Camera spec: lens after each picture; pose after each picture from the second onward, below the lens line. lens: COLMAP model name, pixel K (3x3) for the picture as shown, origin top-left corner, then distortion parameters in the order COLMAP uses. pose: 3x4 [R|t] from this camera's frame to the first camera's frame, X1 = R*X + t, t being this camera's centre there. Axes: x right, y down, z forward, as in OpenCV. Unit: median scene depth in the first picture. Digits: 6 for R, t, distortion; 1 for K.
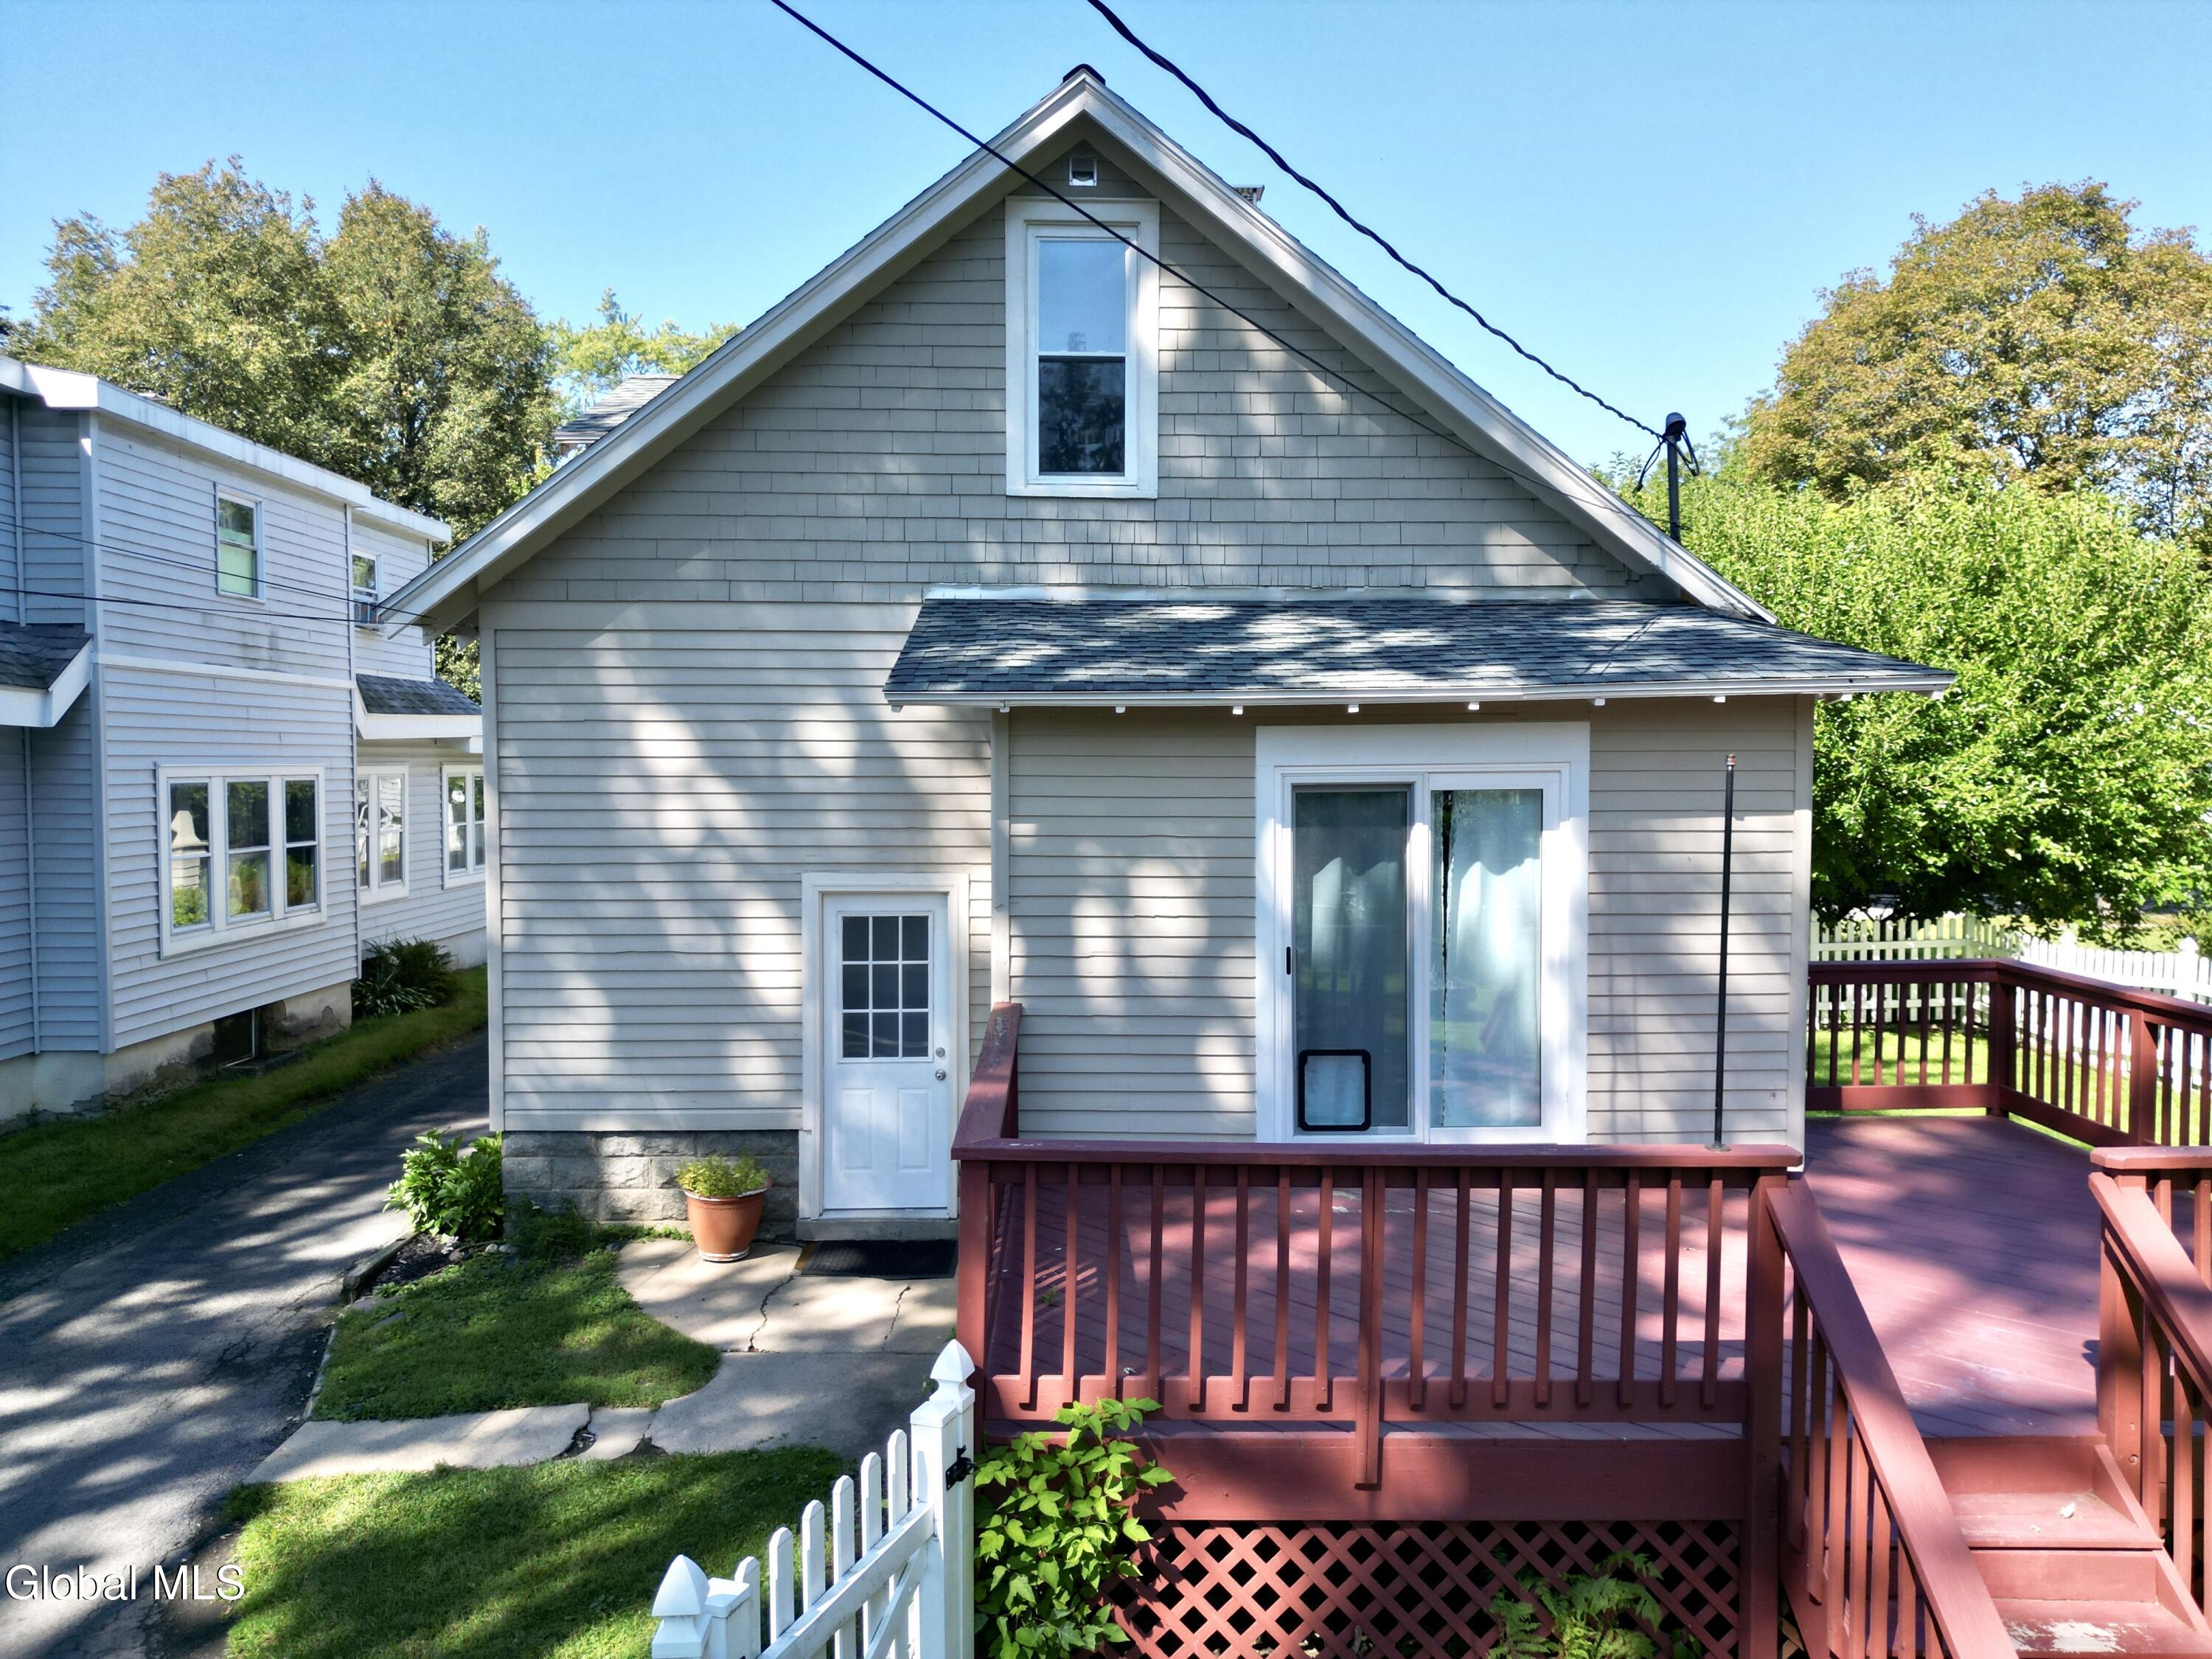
lens RADIAL K [[1548.8, 0, 1112.5], [0, 1548.8, 824.8], [0, 0, 1]] dist [0.065122, -0.078602]
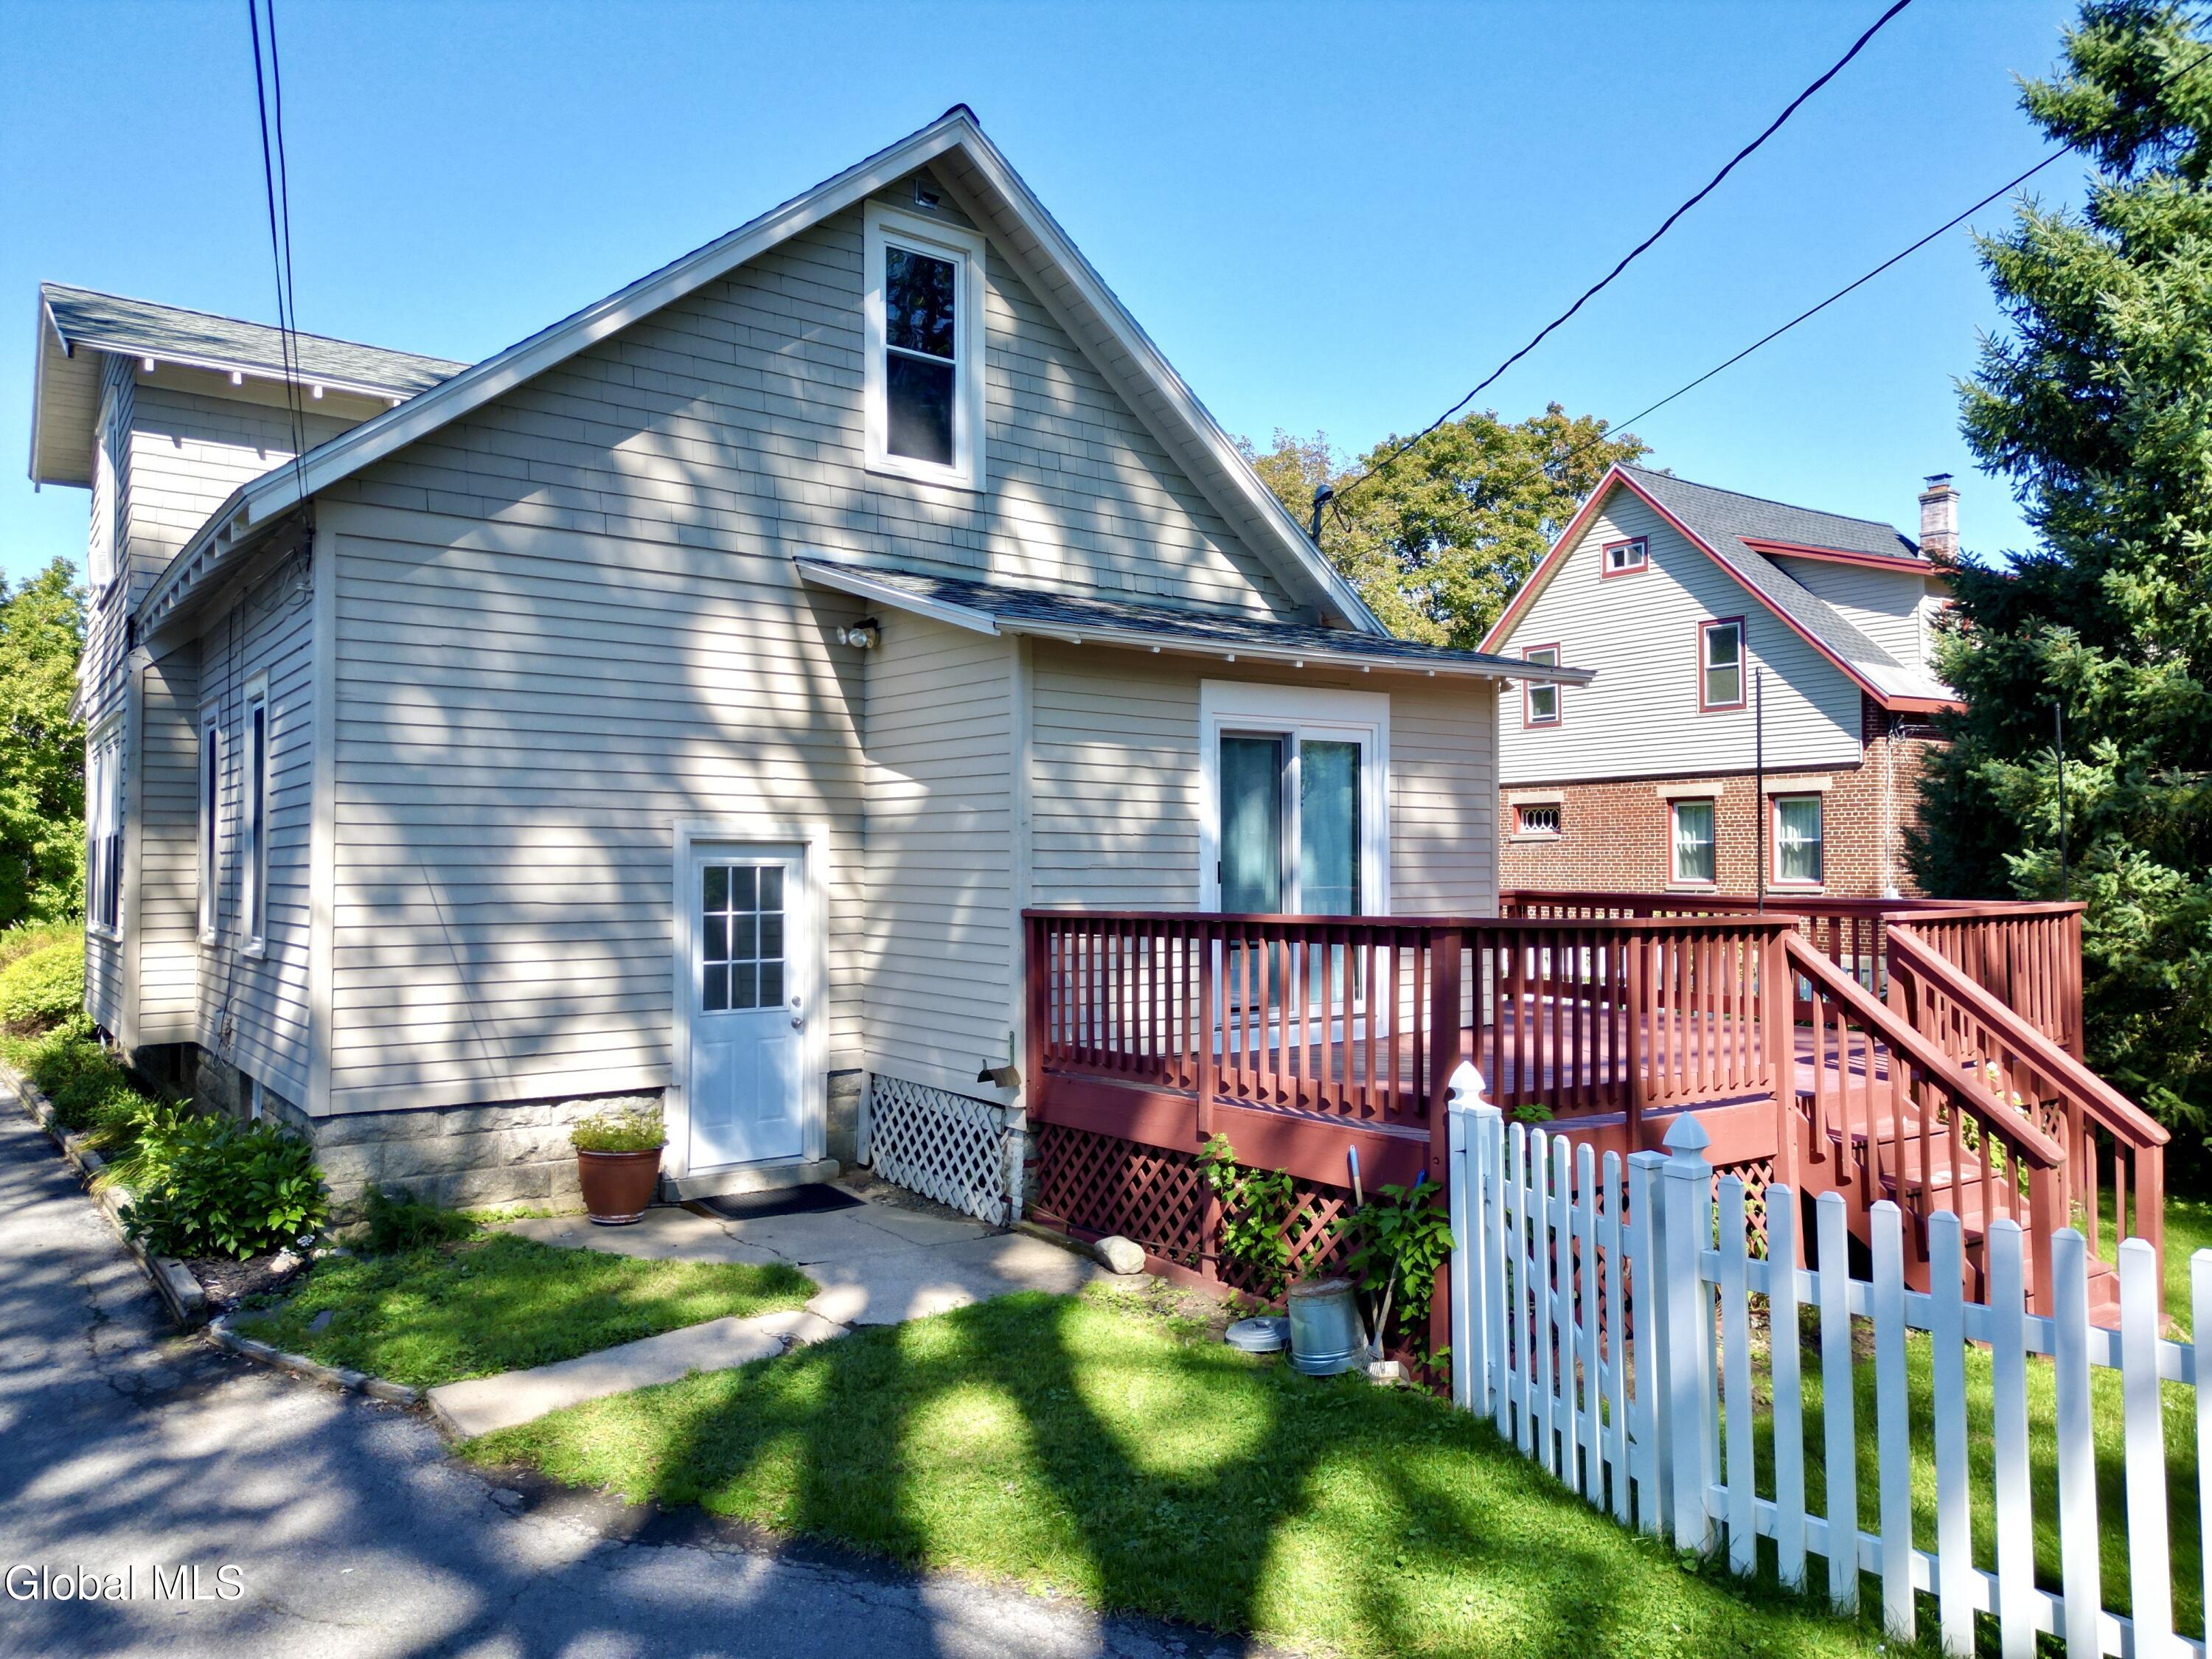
lens RADIAL K [[1548.8, 0, 1112.5], [0, 1548.8, 824.8], [0, 0, 1]] dist [0.065122, -0.078602]
pose [[0.811380, 0.017564, 0.584255, -0.547088], [0.024057, 0.997698, -0.063402, 0.102751], [-0.584024, 0.065498, 0.809089, 0.049028]]
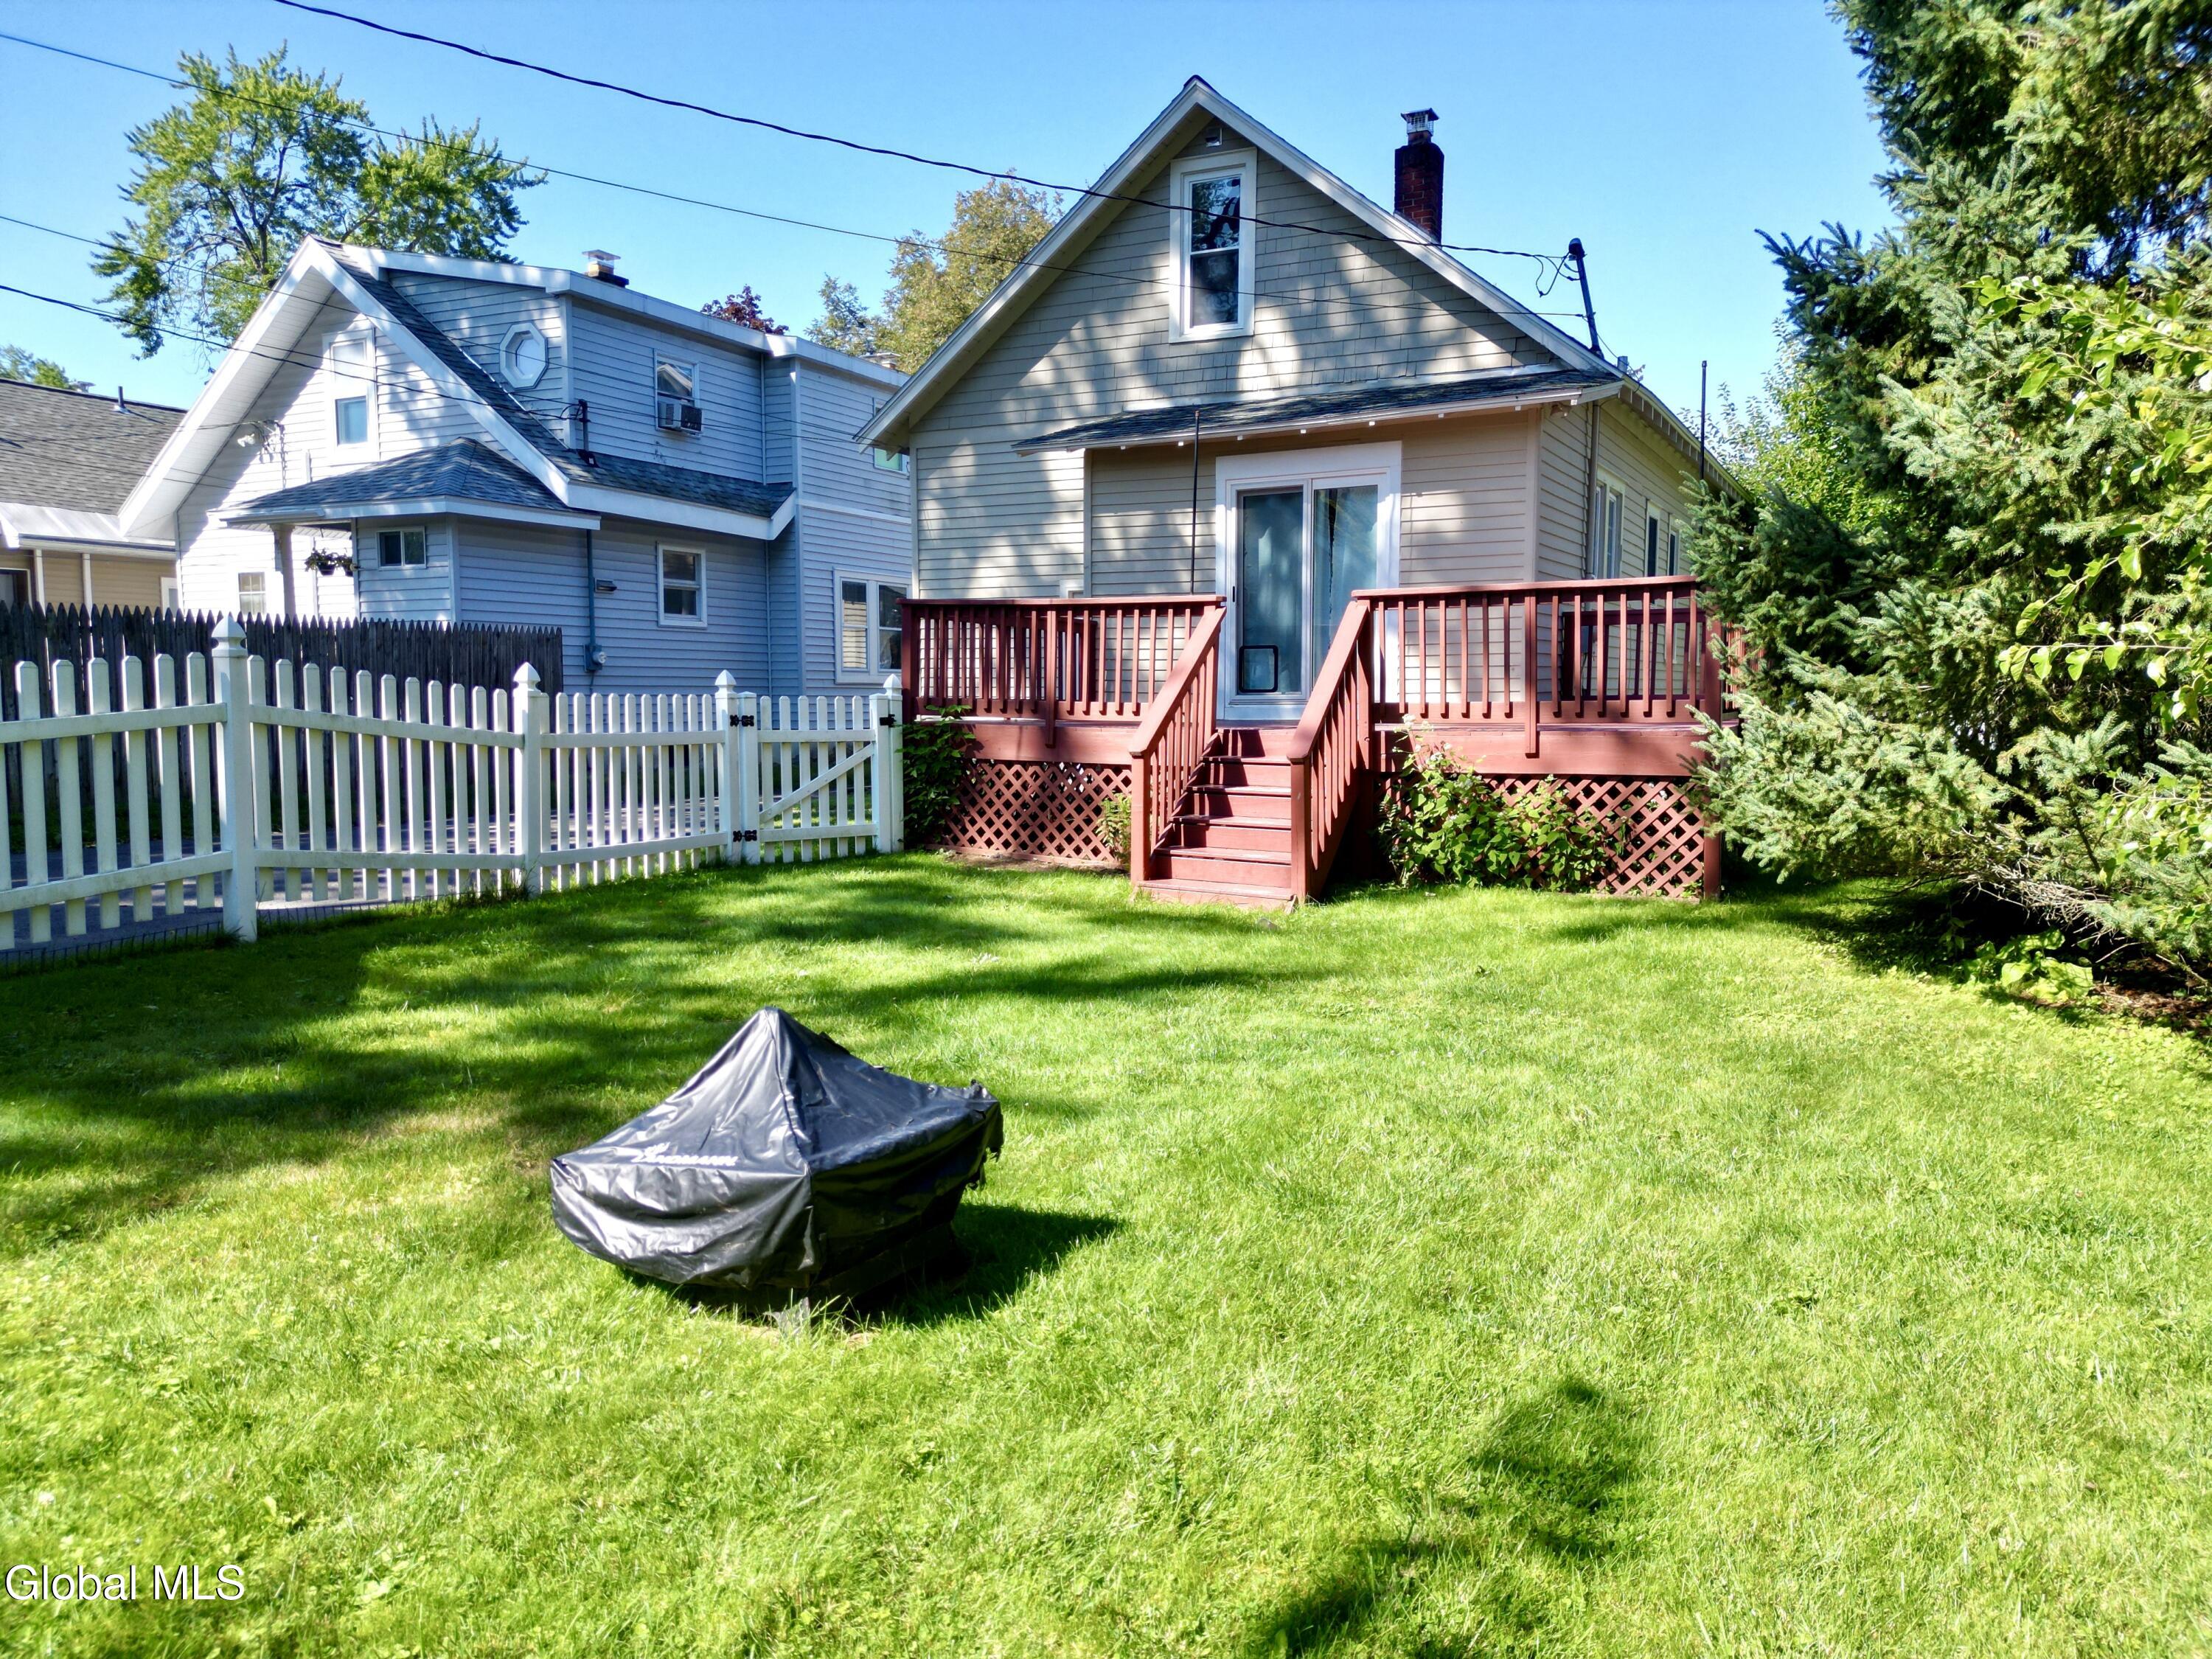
lens RADIAL K [[1548.8, 0, 1112.5], [0, 1548.8, 824.8], [0, 0, 1]] dist [0.065122, -0.078602]
pose [[0.875946, 0.043018, -0.480487, 0.694947], [-0.021735, 0.998524, 0.049775, 0.217127], [0.481919, -0.033157, 0.875588, -0.498820]]
